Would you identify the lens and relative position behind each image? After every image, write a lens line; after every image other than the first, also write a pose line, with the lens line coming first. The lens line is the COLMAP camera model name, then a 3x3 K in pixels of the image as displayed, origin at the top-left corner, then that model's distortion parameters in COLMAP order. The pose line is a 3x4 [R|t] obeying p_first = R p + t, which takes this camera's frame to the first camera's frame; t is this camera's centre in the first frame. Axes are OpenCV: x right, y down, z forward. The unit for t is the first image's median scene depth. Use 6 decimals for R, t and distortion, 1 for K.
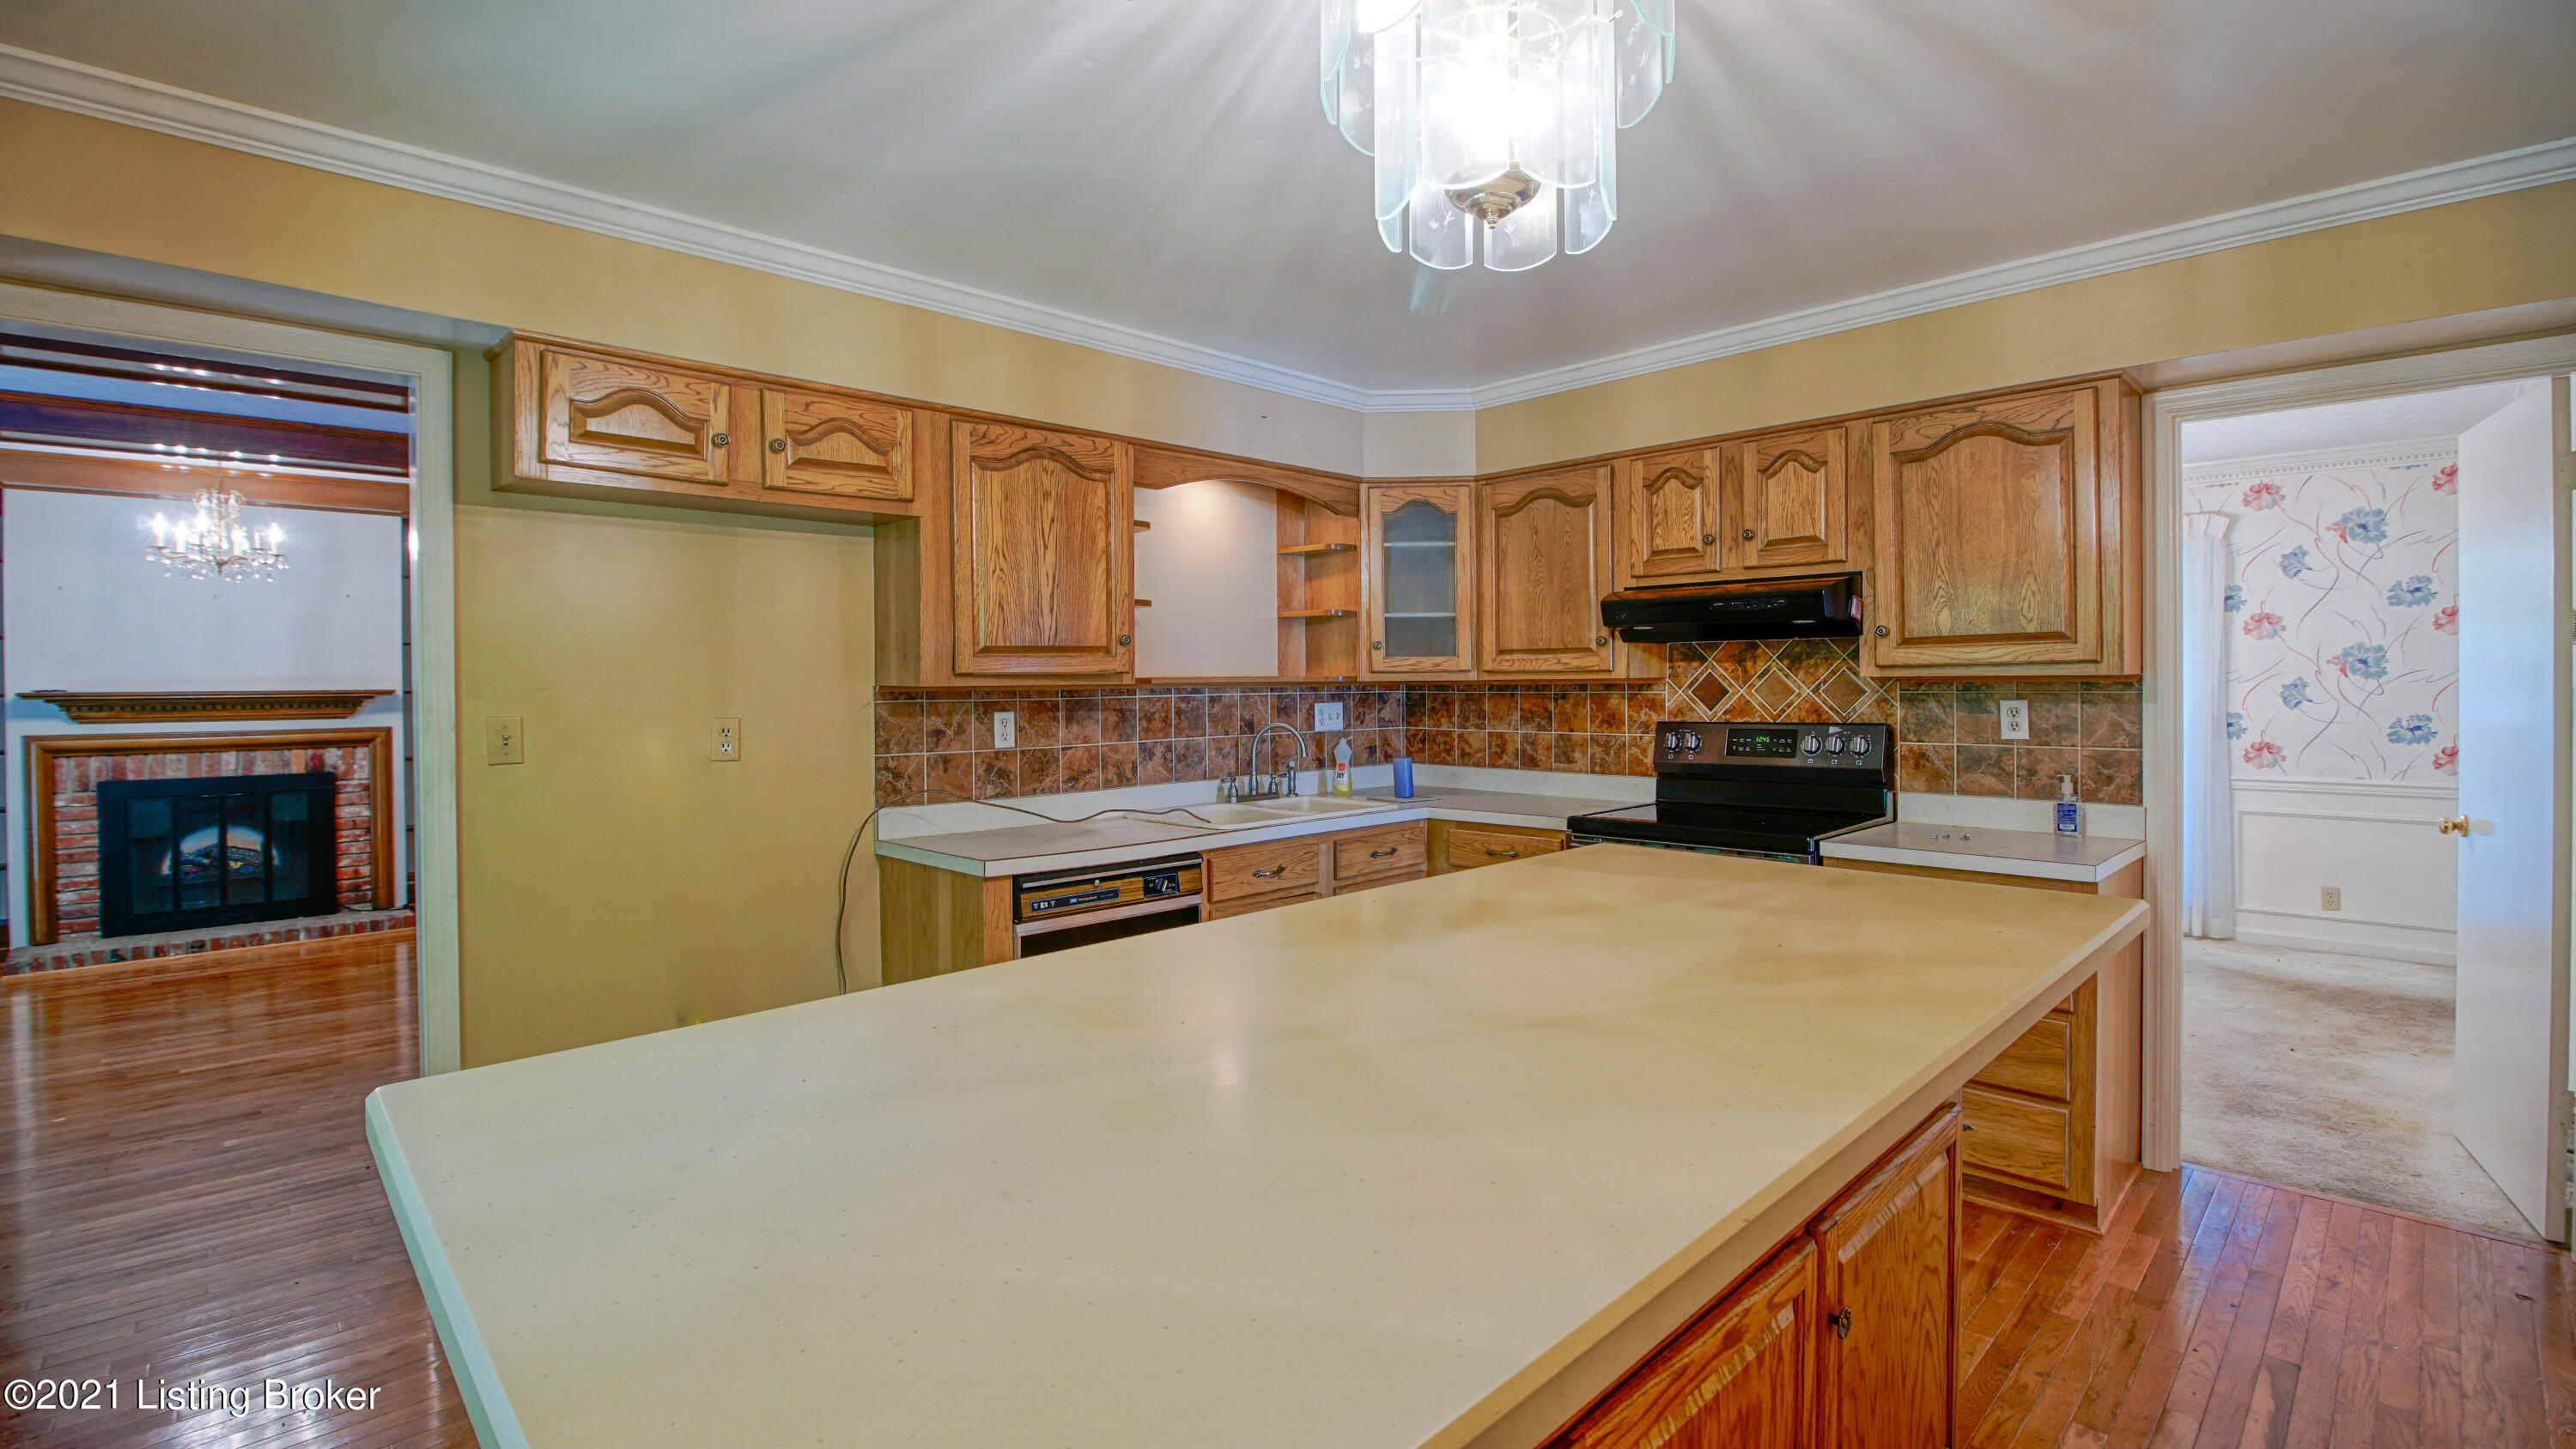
lens RADIAL K [[1144.5, 0, 1289.2], [0, 1144.5, 705.0], [0, 0, 1]] dist [0.001286, 0.000186]
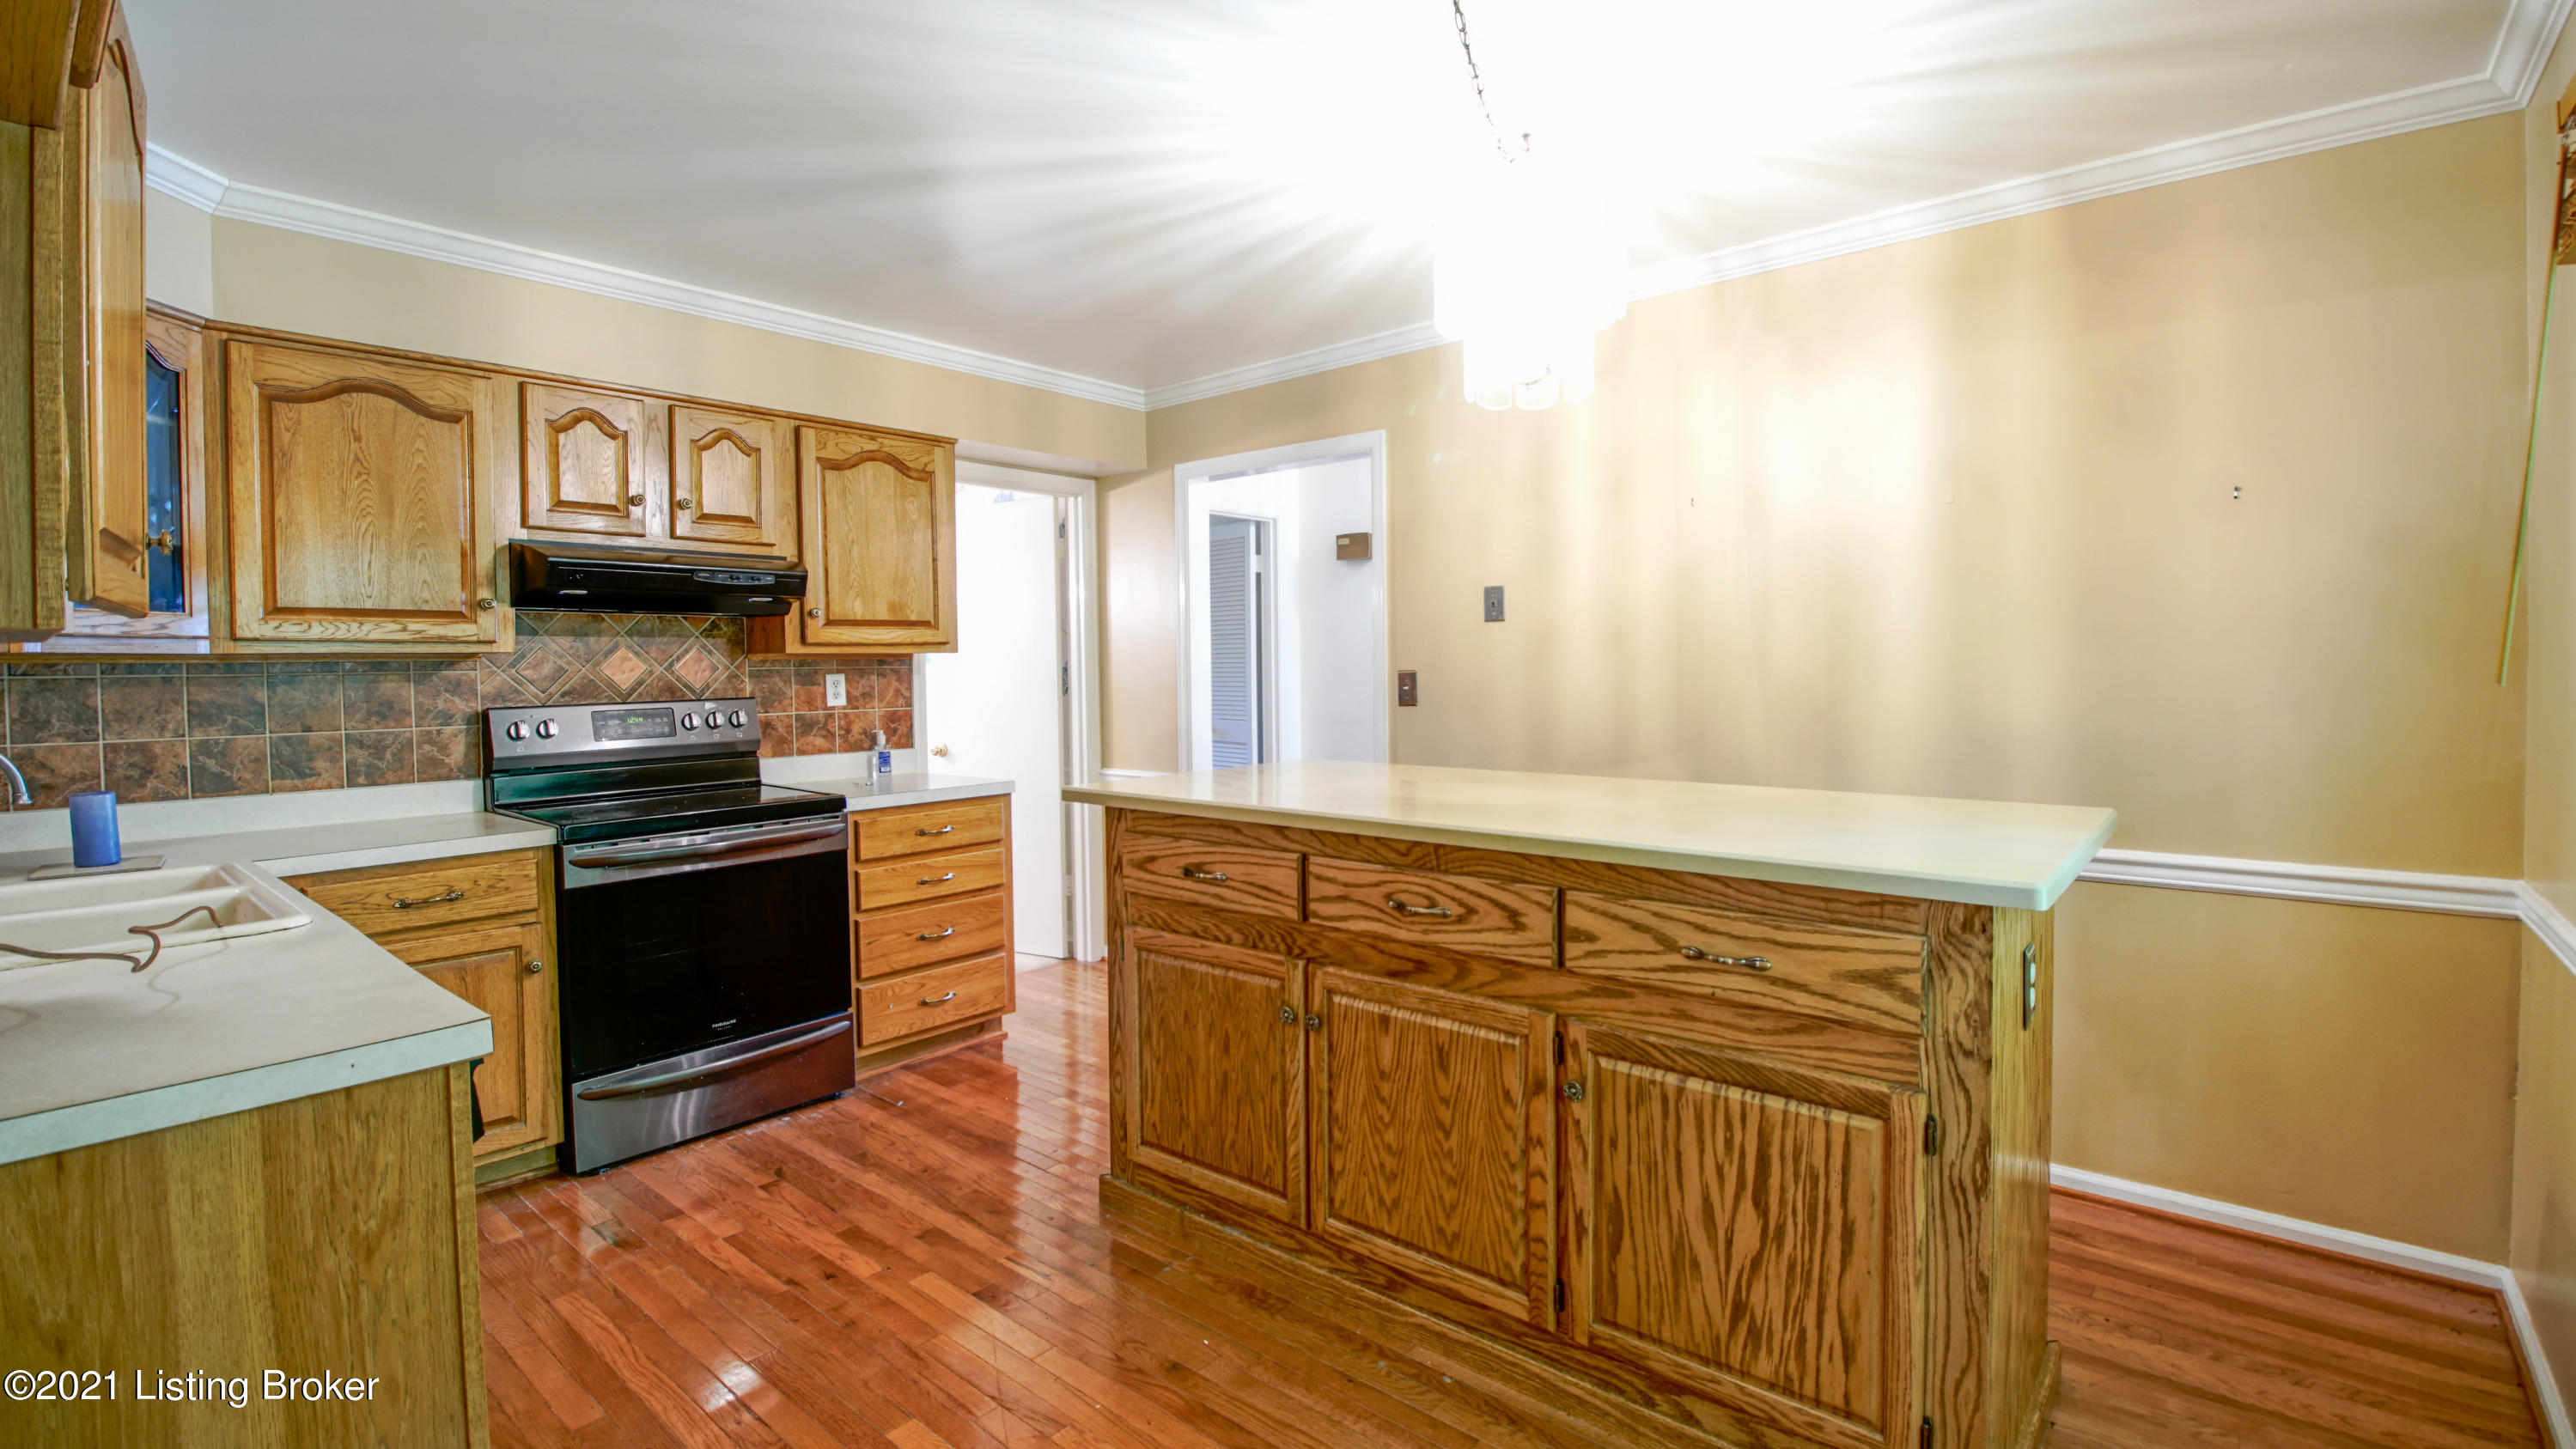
lens RADIAL K [[1144.6, 0, 1289.3], [0, 1144.6, 711.0], [0, 0, 1]] dist [0.001286, 0.000186]
pose [[-0.088353, -0.038038, 0.995363, -0.561313], [0.026773, 0.998819, 0.040547, -0.001117], [-0.995729, 0.030231, -0.087230, 0.543374]]
